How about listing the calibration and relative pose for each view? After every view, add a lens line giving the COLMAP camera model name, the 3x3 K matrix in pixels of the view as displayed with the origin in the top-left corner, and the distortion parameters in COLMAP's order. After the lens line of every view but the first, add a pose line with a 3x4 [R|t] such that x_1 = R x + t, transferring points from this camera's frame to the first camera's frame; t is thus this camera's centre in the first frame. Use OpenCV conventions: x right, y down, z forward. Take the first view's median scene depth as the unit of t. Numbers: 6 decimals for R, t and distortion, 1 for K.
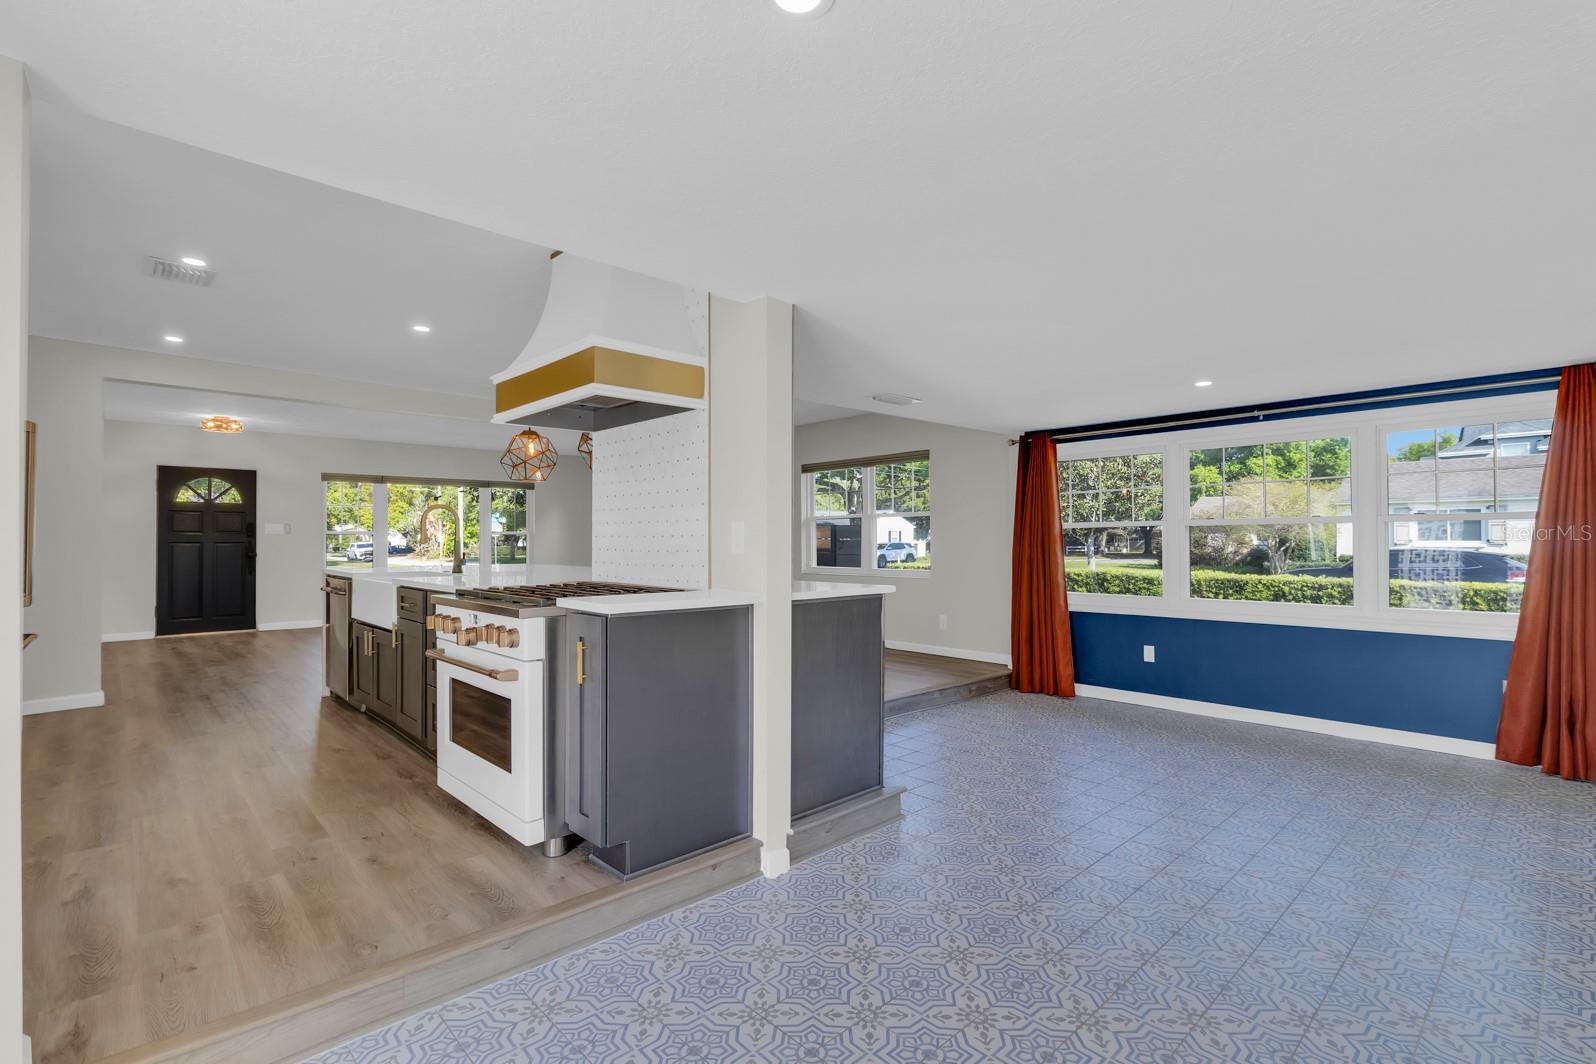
lens RADIAL K [[752.7, 0, 802.3], [0, 752.7, 535.6], [0, 0, 1]] dist [0.003804, 0.000908]
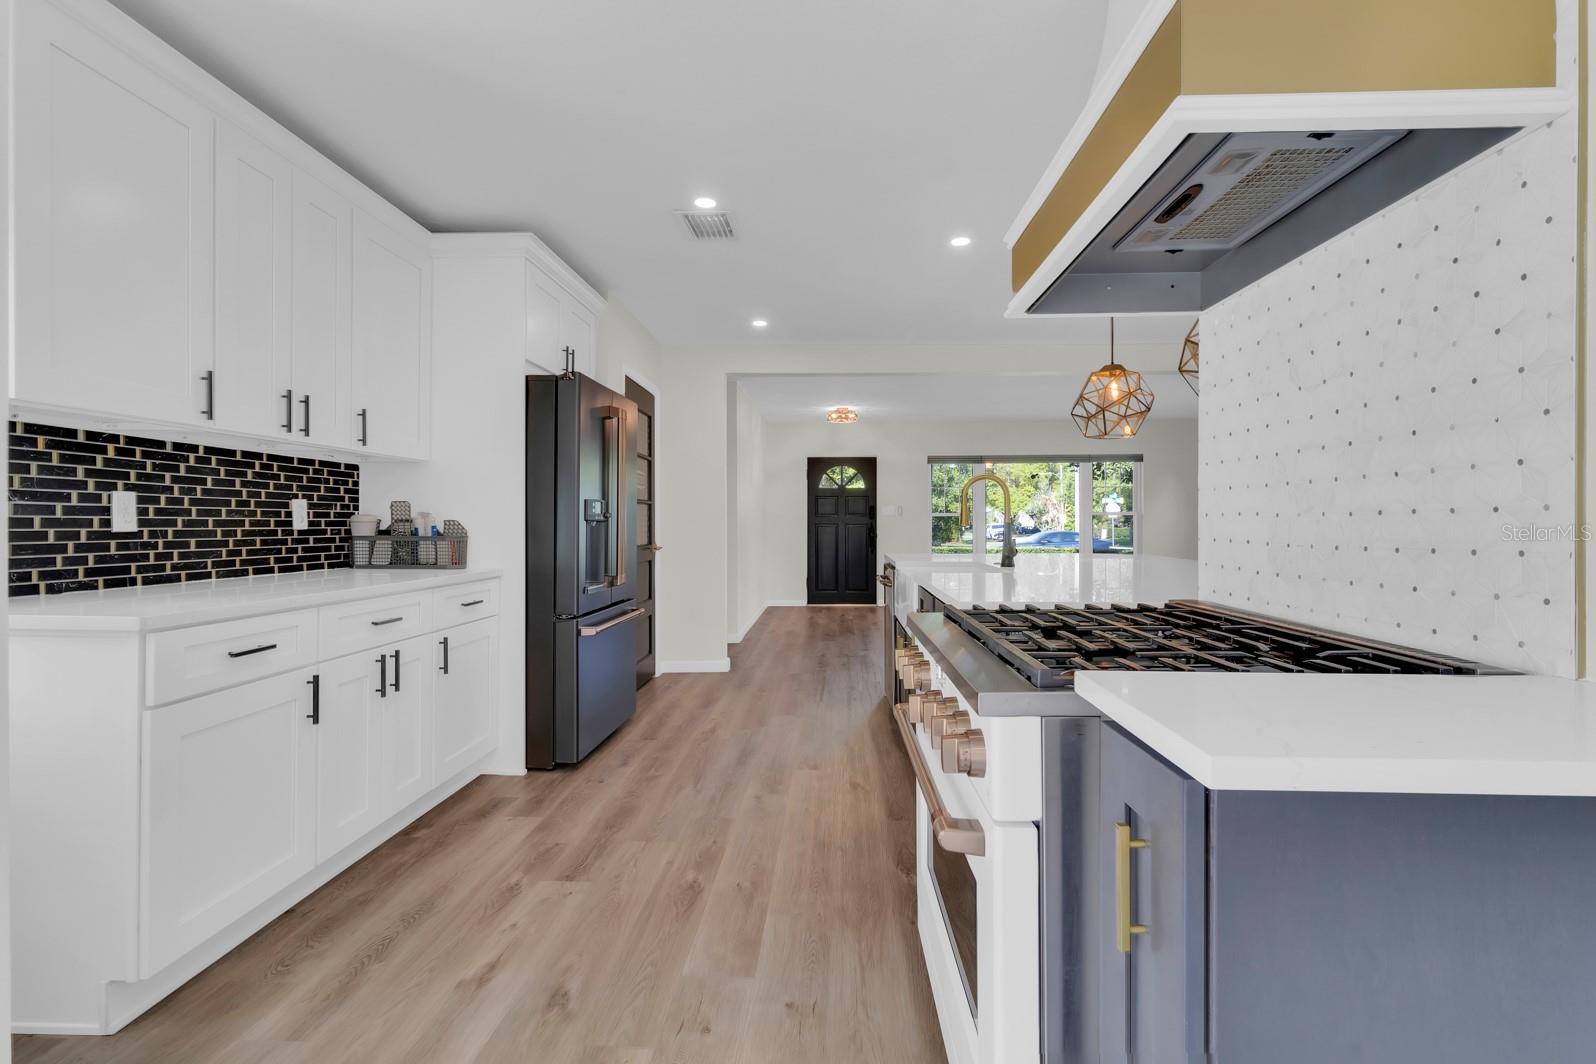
lens RADIAL K [[752.7, 0, 805.7], [0, 752.7, 526.8], [0, 0, 1]] dist [0.003804, 0.000908]
pose [[0.711685, 0.004078, -0.702487, -0.042065], [0.005121, 0.999926, 0.010992, 0.000741], [0.702480, -0.011420, 0.711612, 0.173834]]
